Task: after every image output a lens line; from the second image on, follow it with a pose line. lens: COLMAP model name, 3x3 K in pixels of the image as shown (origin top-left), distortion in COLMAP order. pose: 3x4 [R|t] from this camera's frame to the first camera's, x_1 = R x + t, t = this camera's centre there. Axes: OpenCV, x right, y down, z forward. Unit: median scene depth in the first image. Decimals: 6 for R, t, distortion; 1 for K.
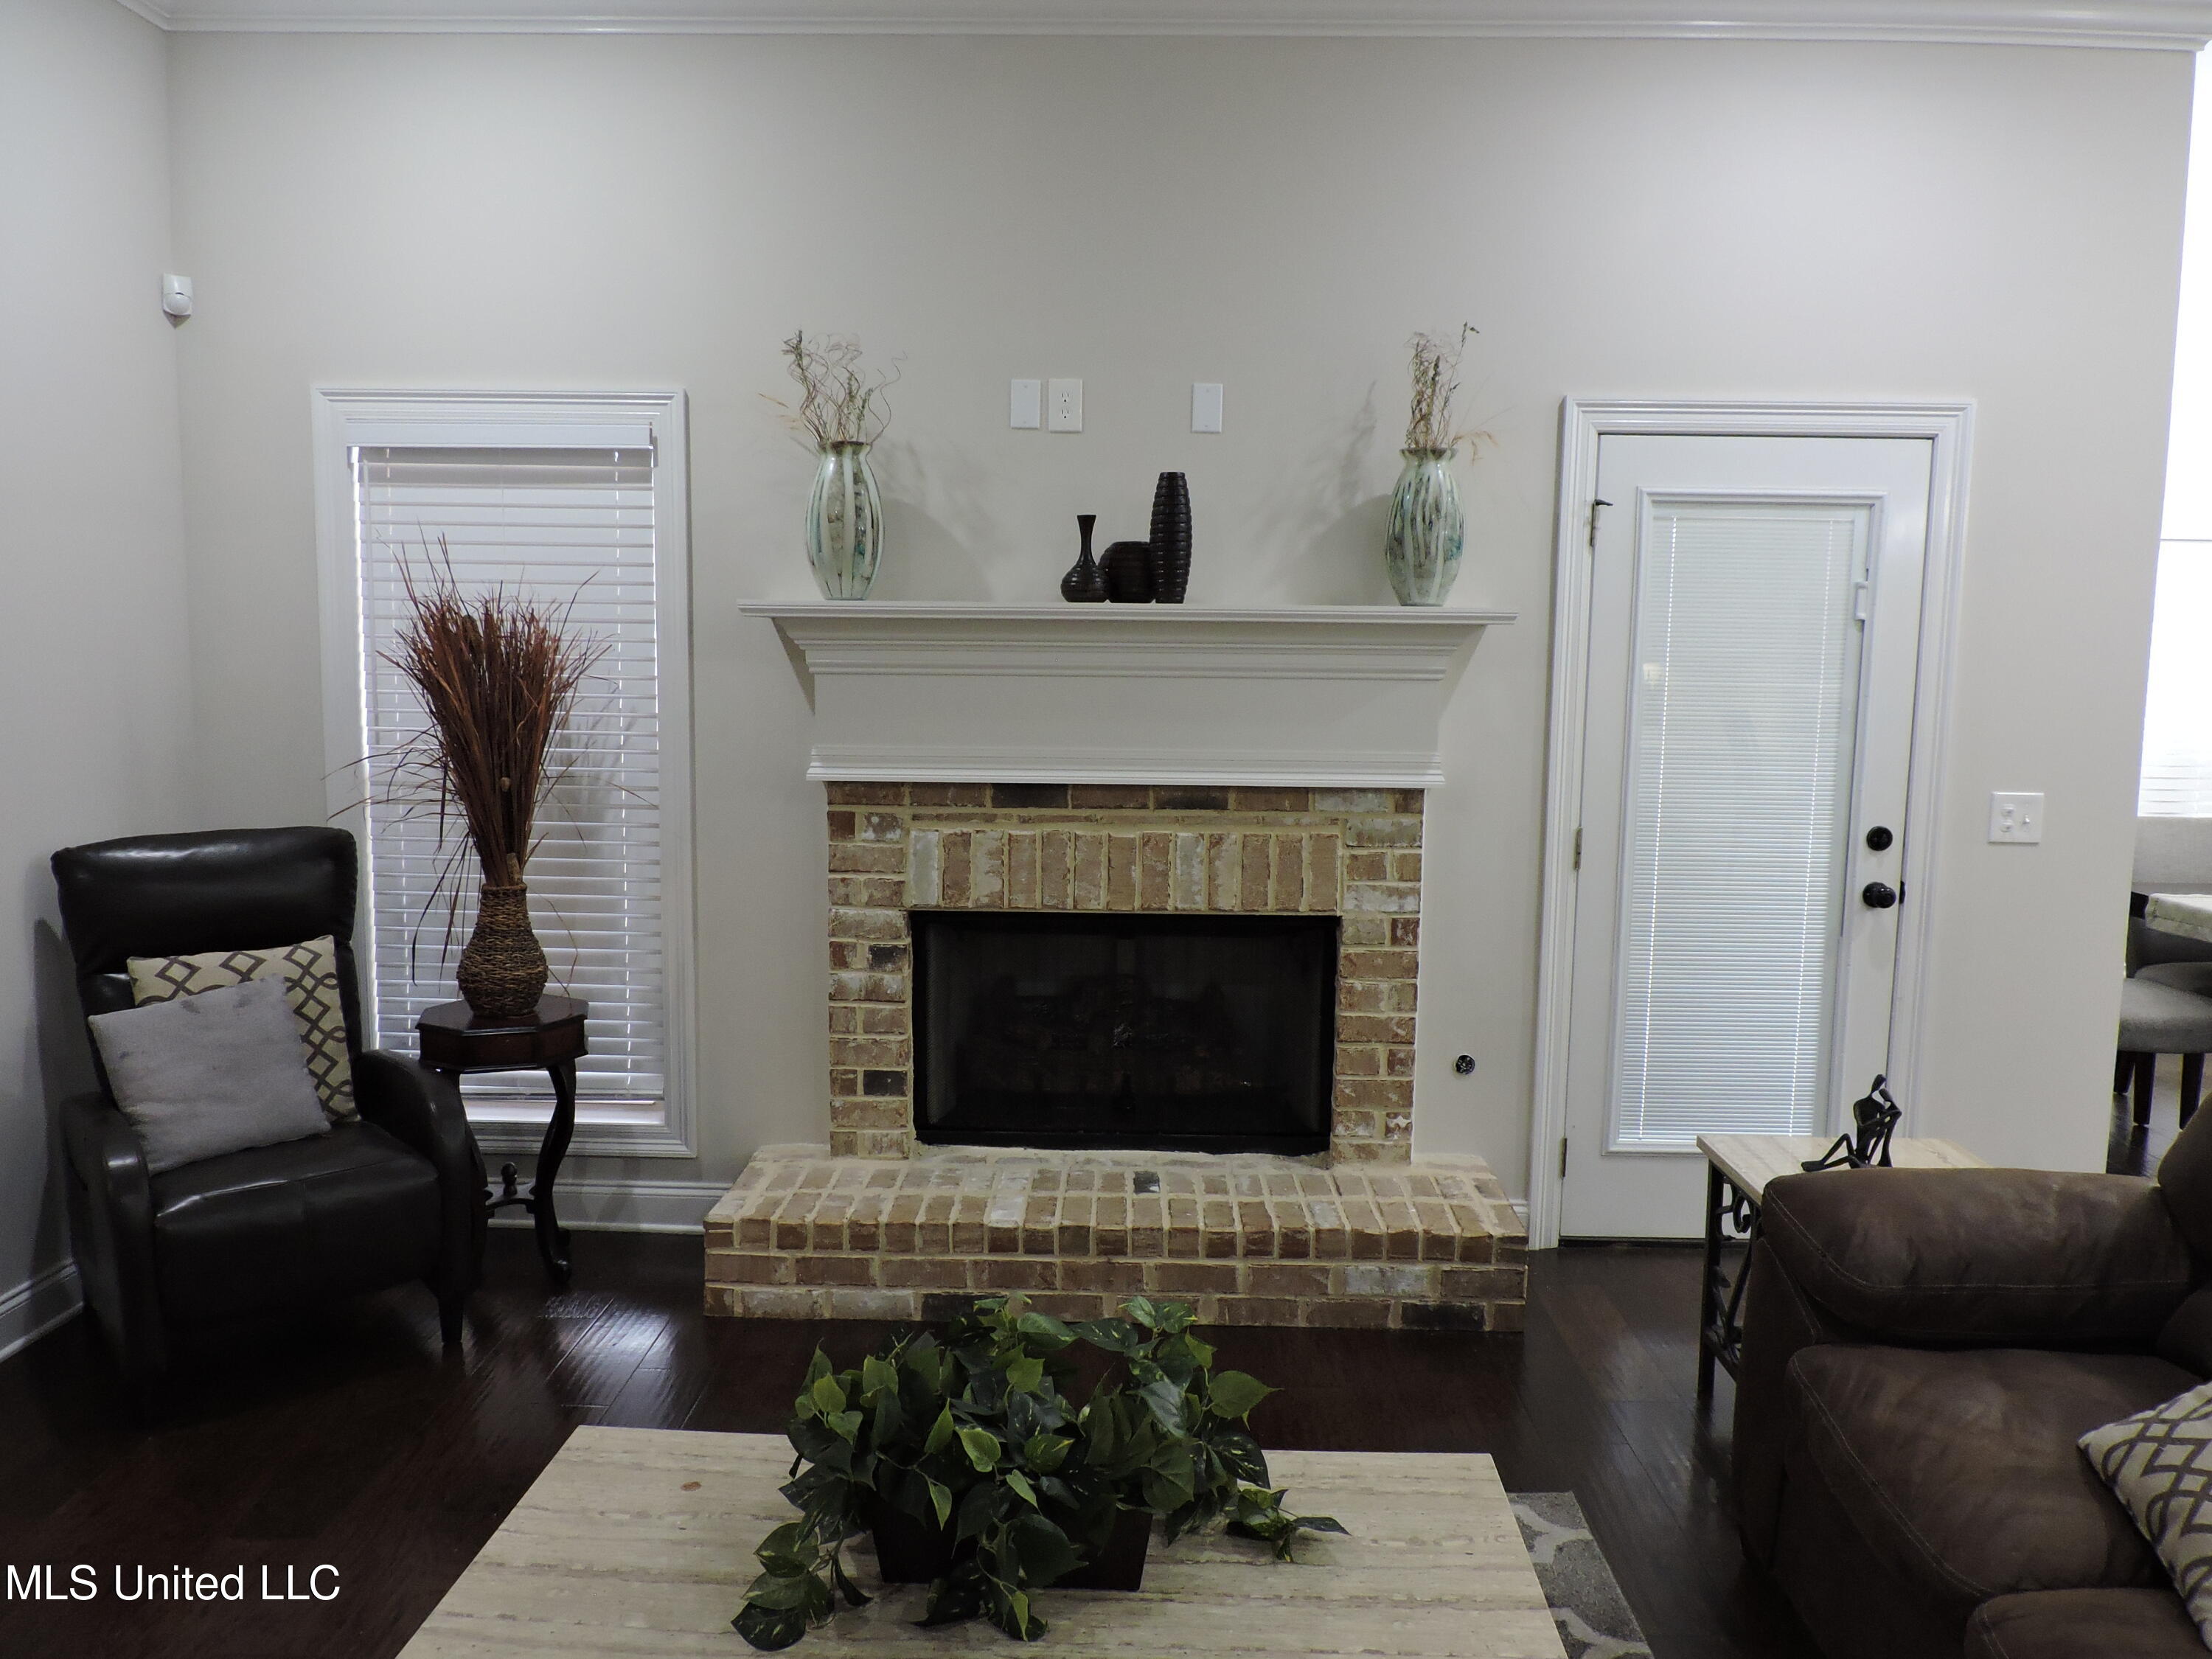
lens RADIAL K [[1583.2, 0, 1113.8], [0, 1583.2, 835.2], [0, 0, 1]] dist [-0.019672, 0.000524]
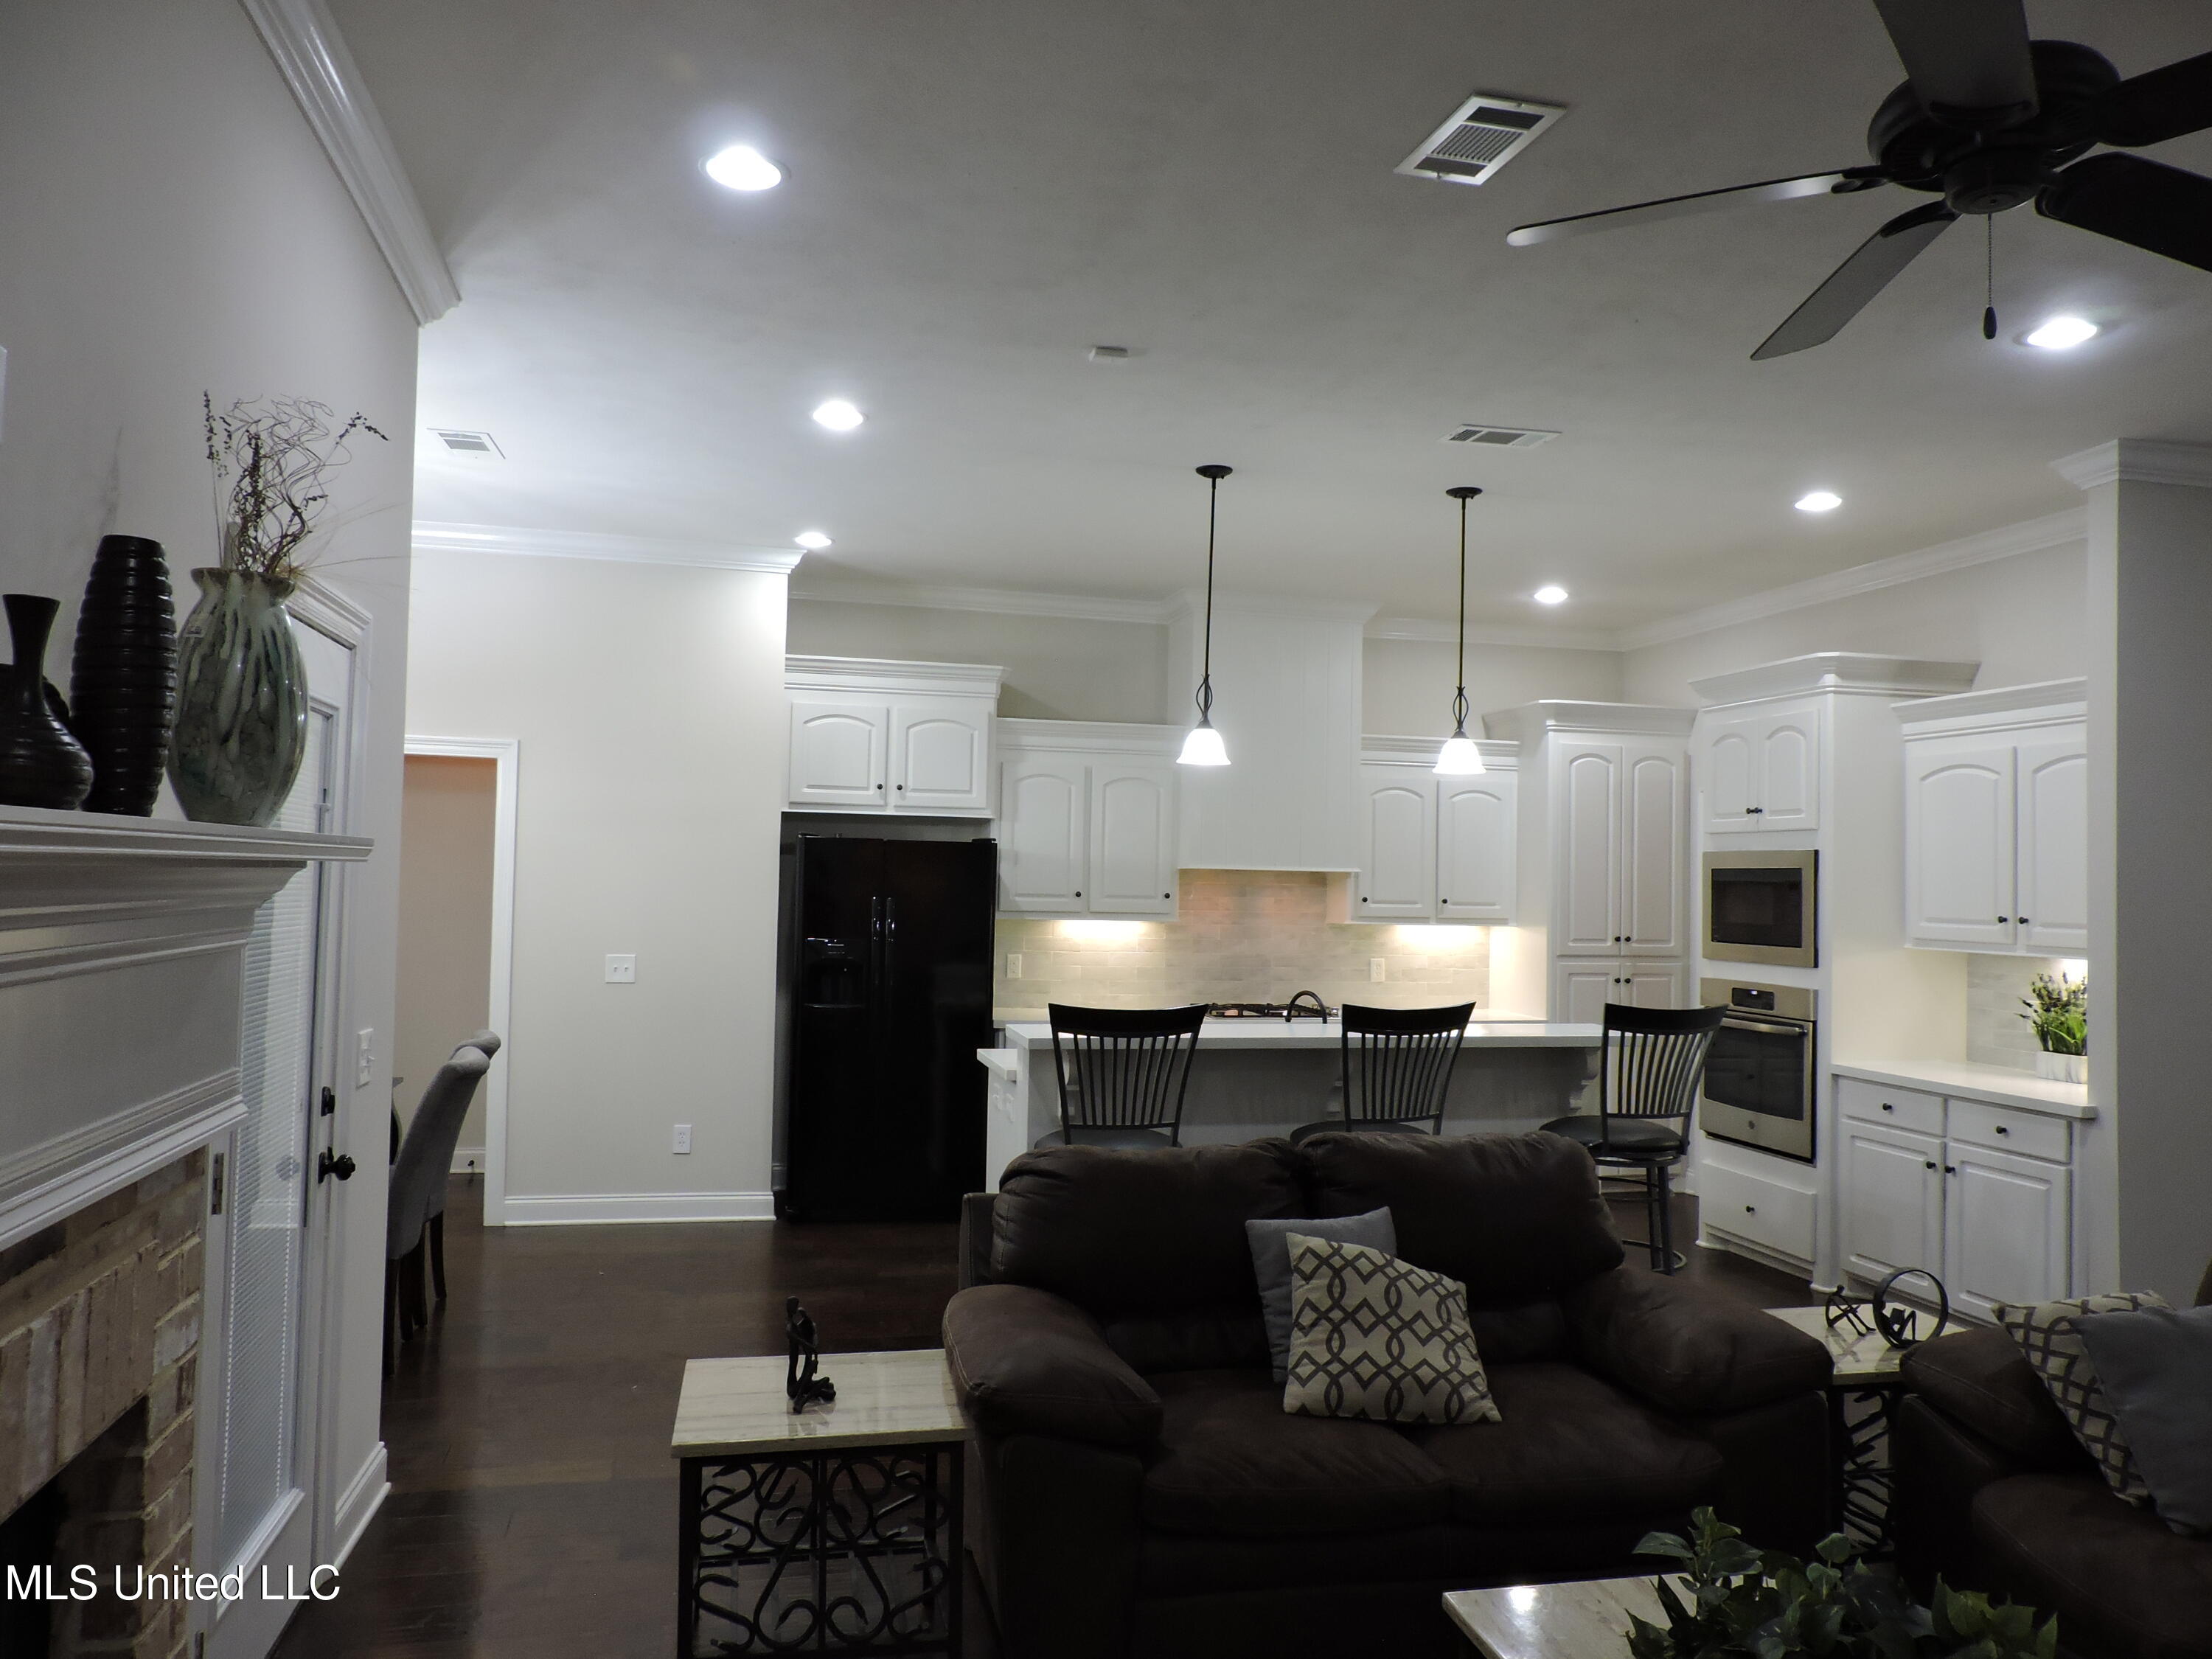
lens RADIAL K [[1583.2, 0, 1117.0], [0, 1583.2, 819.6], [0, 0, 1]] dist [-0.019672, 0.000524]
pose [[-0.249001, 0.020656, 0.968283, -0.466426], [0.085613, 0.996328, 0.000762, -0.115229], [-0.964712, 0.083088, -0.249855, 0.798440]]
